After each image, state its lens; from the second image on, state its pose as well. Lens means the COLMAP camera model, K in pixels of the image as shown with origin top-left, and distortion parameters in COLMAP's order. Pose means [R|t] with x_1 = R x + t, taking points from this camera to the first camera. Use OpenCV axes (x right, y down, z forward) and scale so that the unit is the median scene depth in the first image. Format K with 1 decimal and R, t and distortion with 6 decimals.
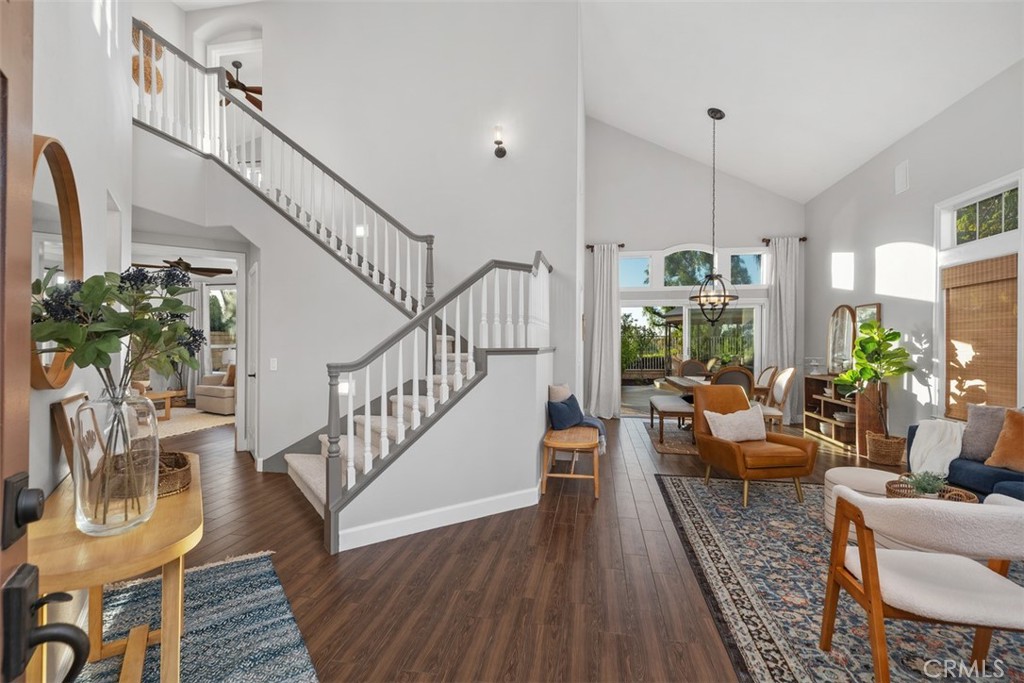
lens RADIAL K [[463.5, 0, 512.0], [0, 463.5, 341.5], [0, 0, 1]] dist [0.001342, -0.000239]
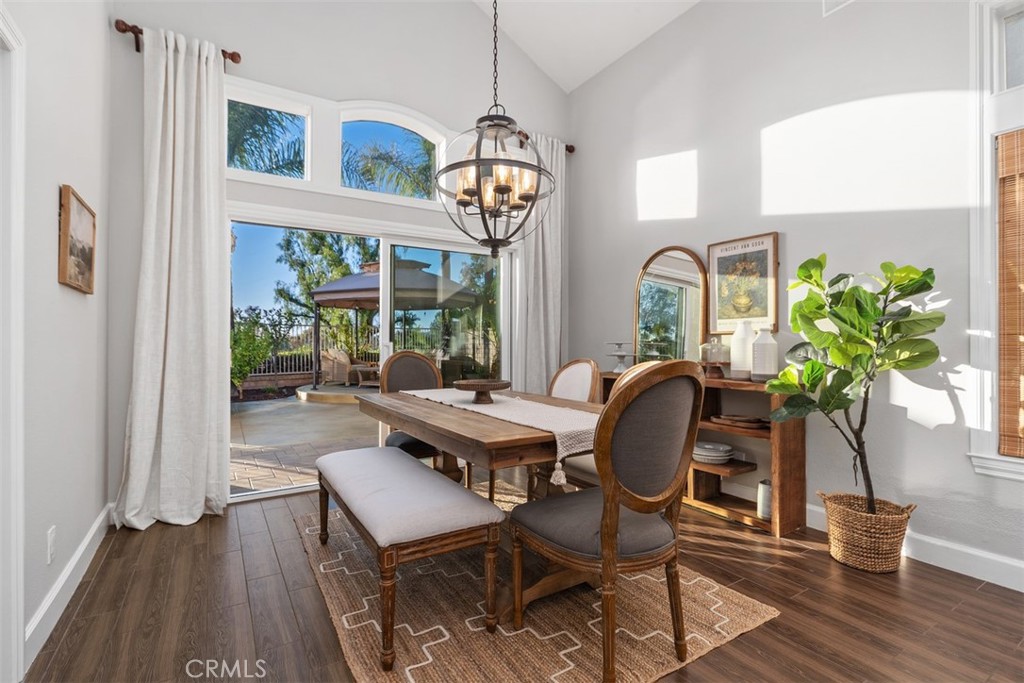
lens RADIAL K [[481.2, 0, 512.0], [0, 481.2, 341.5], [0, 0, 1]] dist [-0.001708, -0.000353]
pose [[0.740480, -0.001343, 0.672077, 0.263279], [0.000056, 0.999998, 0.001936, 0.051199], [-0.672078, -0.001396, 0.740479, 1.028101]]
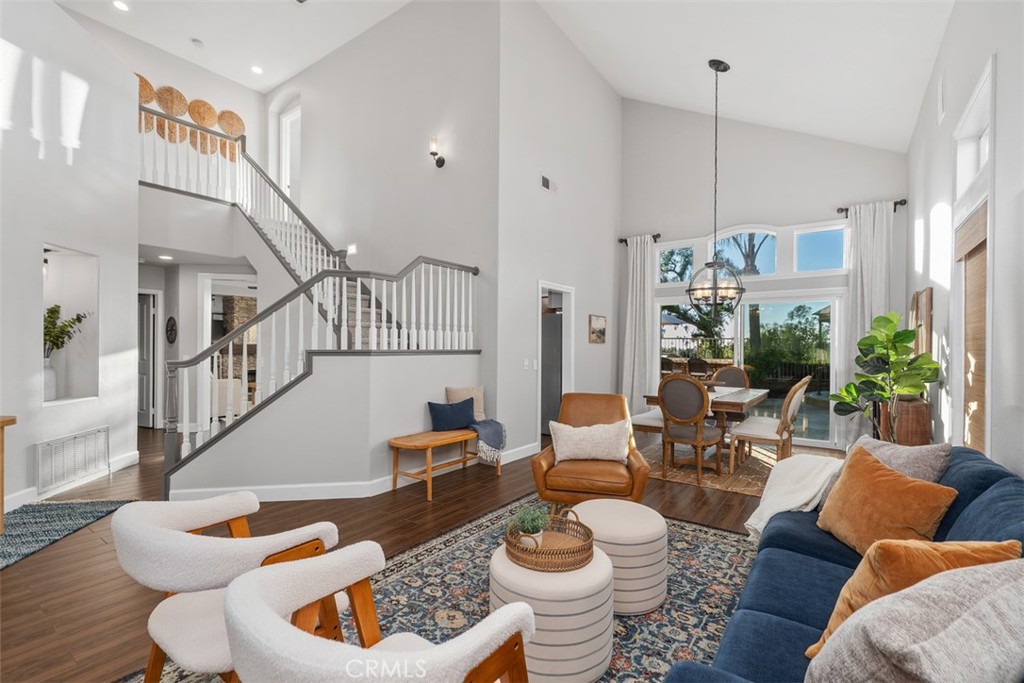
lens RADIAL K [[461.1, 0, 512.3], [0, 461.1, 346.5], [0, 0, 1]] dist [0.001734, 0.000287]
pose [[0.905293, 0.000585, -0.424788, 0.675175], [0.000755, 0.999995, 0.002987, 0.002962], [0.424788, -0.003025, 0.905288, 0.156333]]
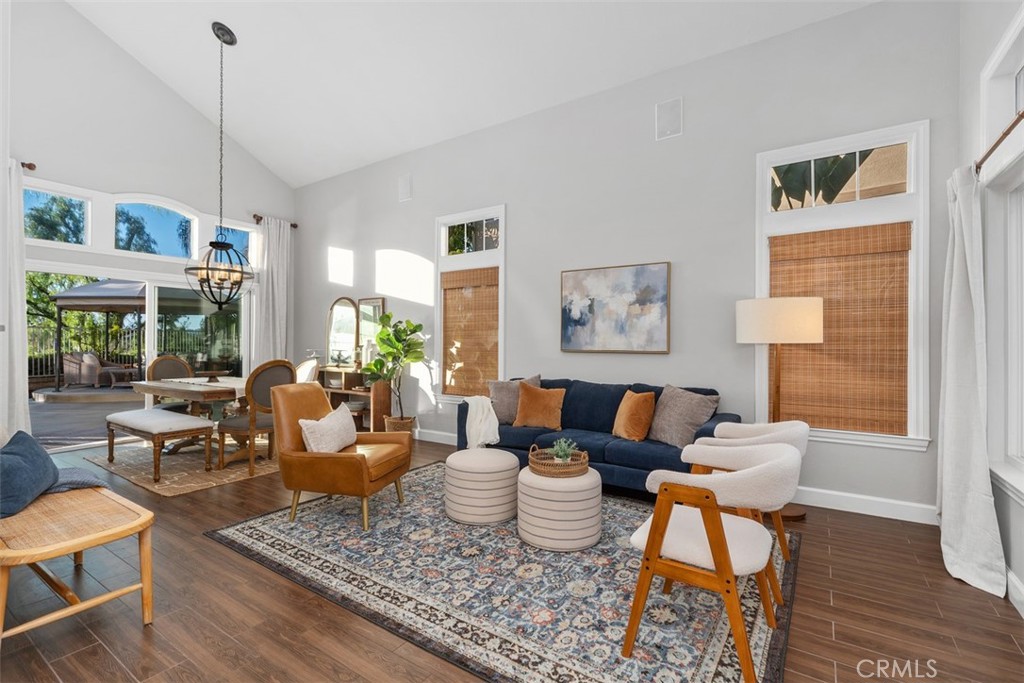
lens RADIAL K [[459.6, 0, 511.1], [0, 459.6, 342.9], [0, 0, 1]] dist [0.001277, -0.000511]
pose [[0.396124, -0.001162, 0.918196, -0.106502], [-0.005445, 0.999979, 0.003614, 0.023467], [-0.918181, -0.006431, 0.396109, 0.381730]]
